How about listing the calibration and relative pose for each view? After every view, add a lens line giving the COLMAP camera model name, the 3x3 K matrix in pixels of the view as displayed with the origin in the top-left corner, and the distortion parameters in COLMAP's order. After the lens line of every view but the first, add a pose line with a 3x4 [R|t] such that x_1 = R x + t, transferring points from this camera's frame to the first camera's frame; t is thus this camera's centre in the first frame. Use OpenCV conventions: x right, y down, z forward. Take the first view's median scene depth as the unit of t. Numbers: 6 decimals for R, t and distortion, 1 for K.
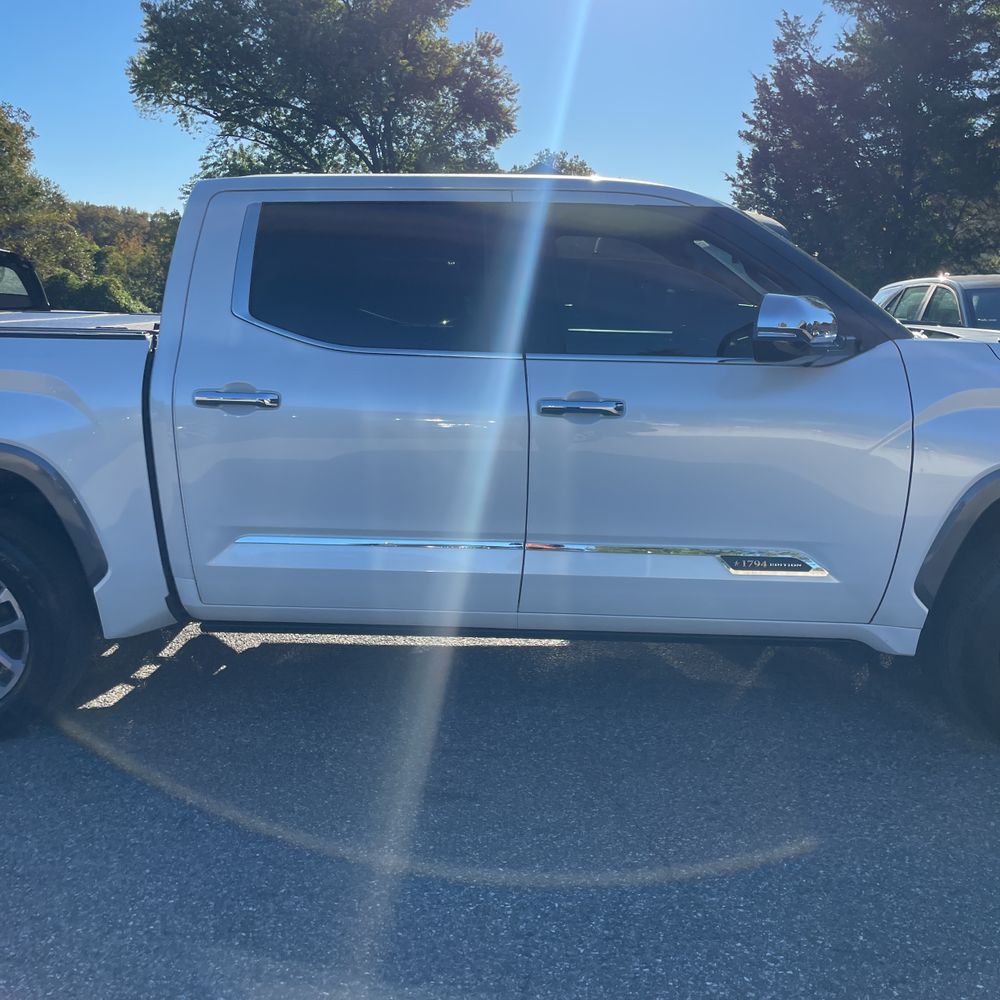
lens RADIAL K [[1001.5, 0, 496.4], [0, 1001.5, 497.5], [0, 0, 1]] dist [0.095533, -0.140096]
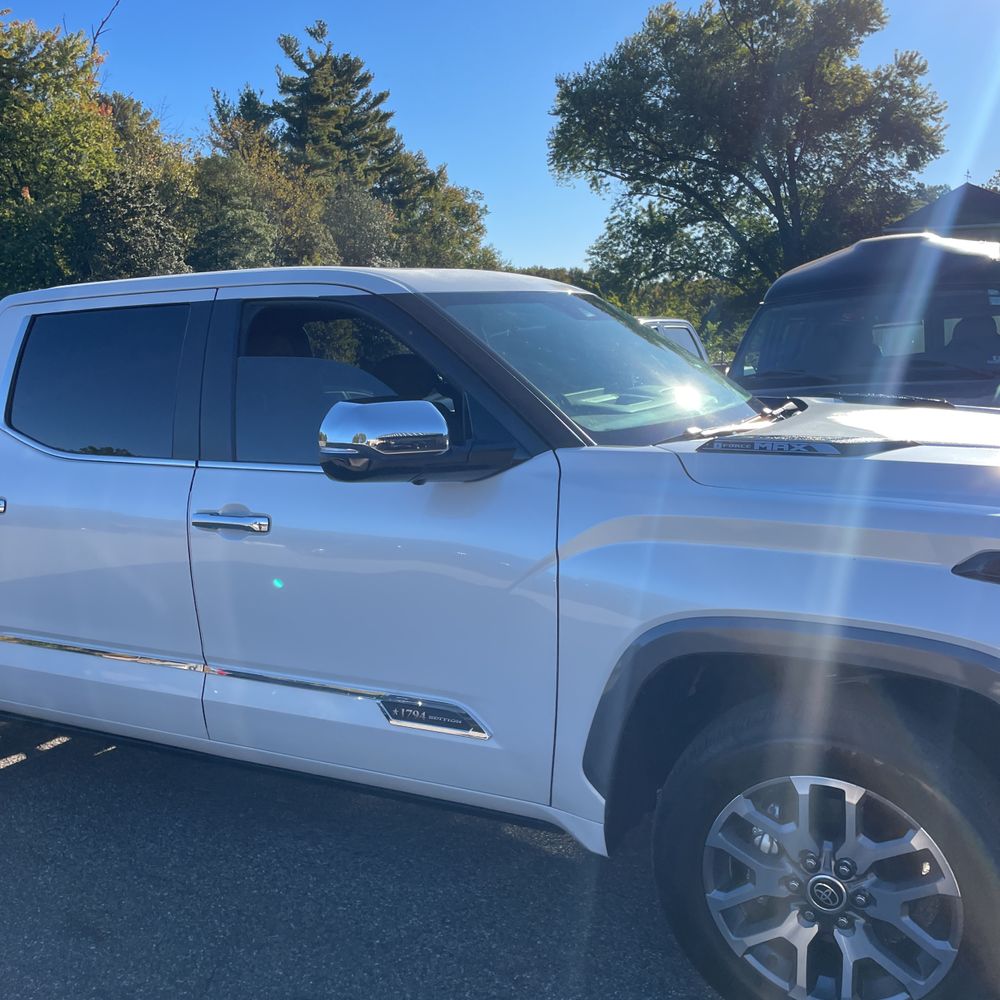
lens RADIAL K [[1001.5, 0, 496.4], [0, 1001.5, 497.5], [0, 0, 1]] dist [0.095533, -0.140096]
pose [[0.906398, 0.018935, -0.422000, 0.051292], [-0.036874, 0.998728, -0.034388, -0.006694], [0.420812, 0.046730, 0.905943, 0.020616]]
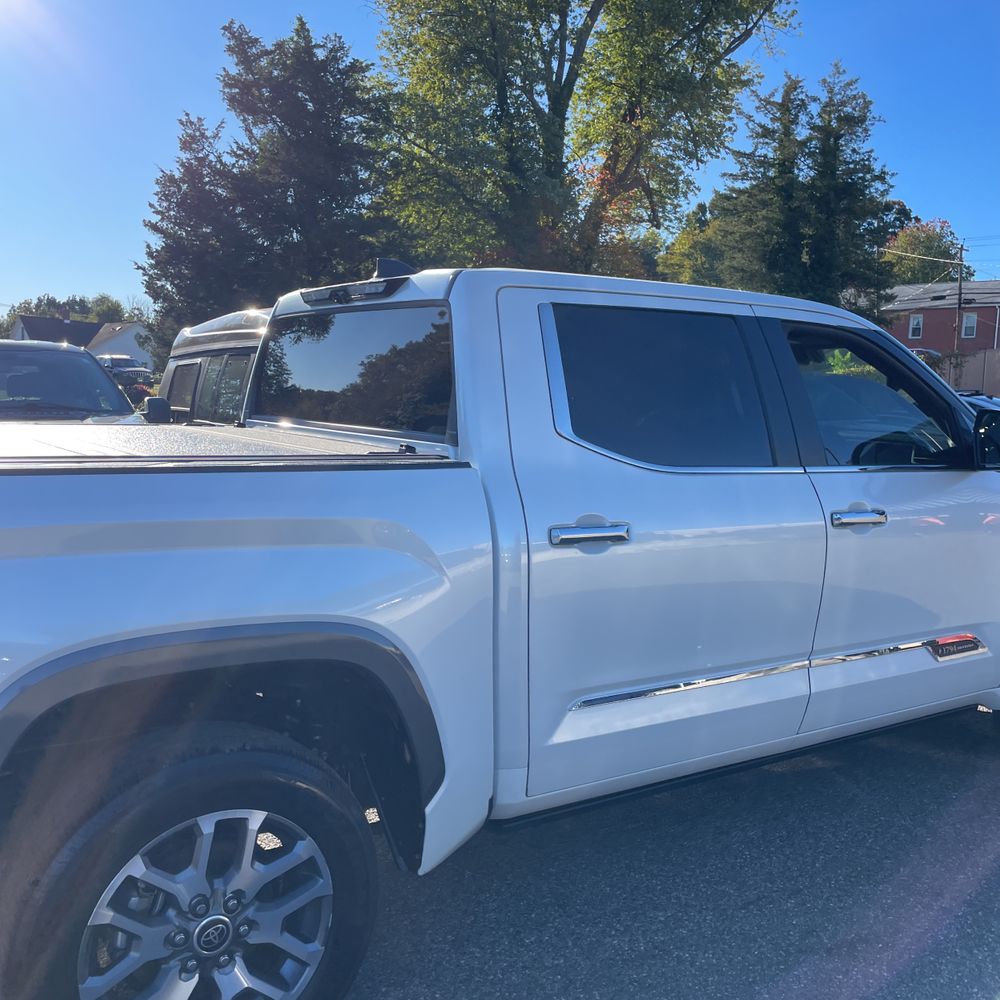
lens RADIAL K [[1001.5, 0, 496.4], [0, 1001.5, 497.5], [0, 0, 1]] dist [0.095533, -0.140096]
pose [[0.810845, -0.050377, 0.583088, -0.060911], [0.100061, 0.993552, -0.053305, -0.006954], [-0.576644, 0.101566, 0.810658, 0.028192]]
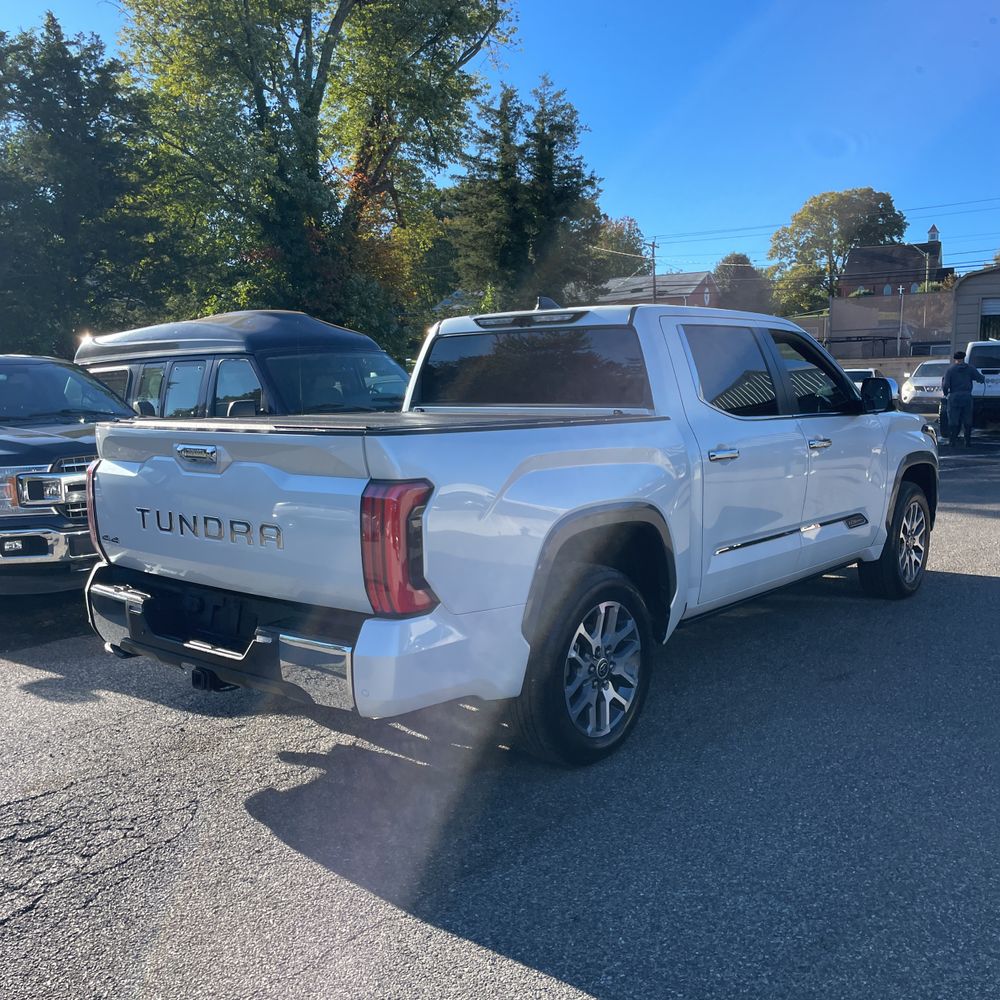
lens RADIAL K [[1009.9, 0, 498.8], [0, 1009.9, 515.5], [0, 0, 1]] dist [0.096021, -0.120619]
pose [[0.608812, -0.120093, 0.784172, -0.125063], [0.182246, 0.983211, 0.009084, -0.006213], [-0.772097, 0.137382, 0.620477, 0.025833]]
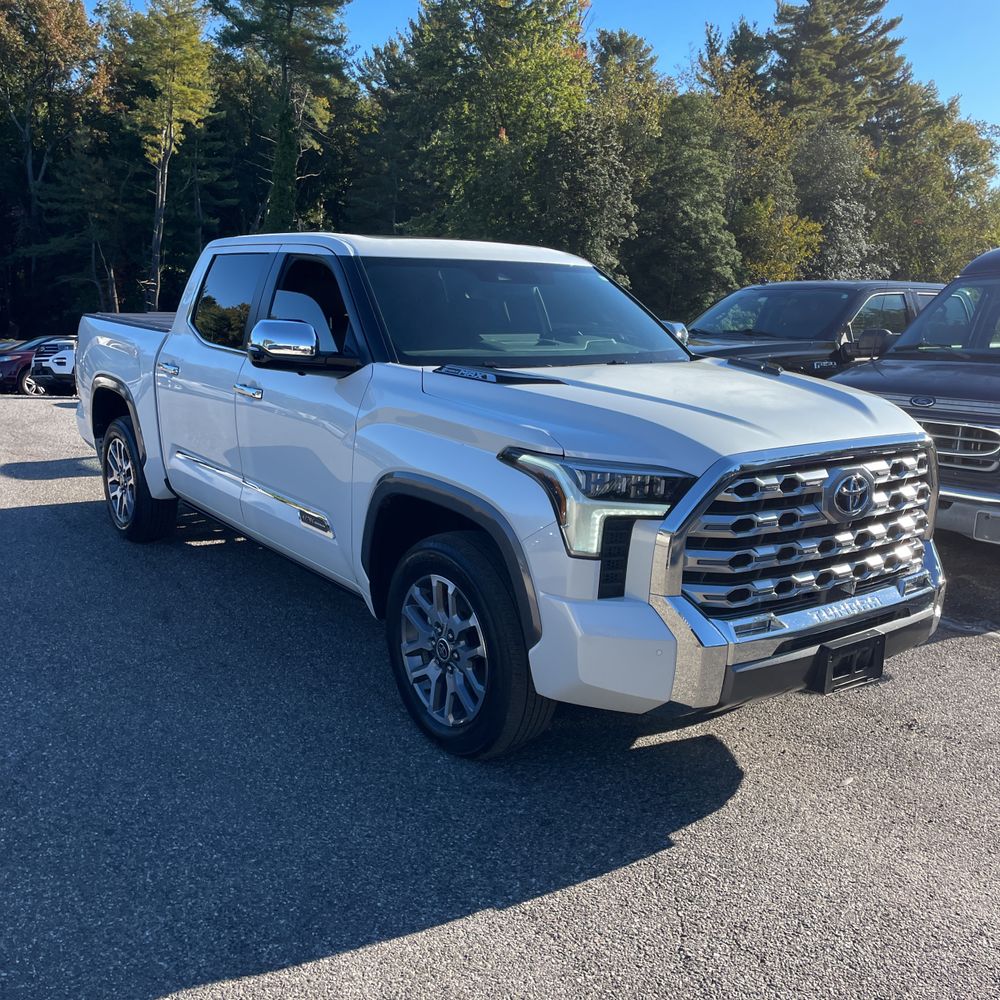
lens RADIAL K [[1001.5, 0, 496.4], [0, 1001.5, 497.5], [0, 0, 1]] dist [0.095533, -0.140096]
pose [[0.639875, 0.167935, -0.749905, 0.109121], [-0.178120, 0.981667, 0.067850, -0.007650], [0.747551, 0.090158, 0.658057, 0.023413]]
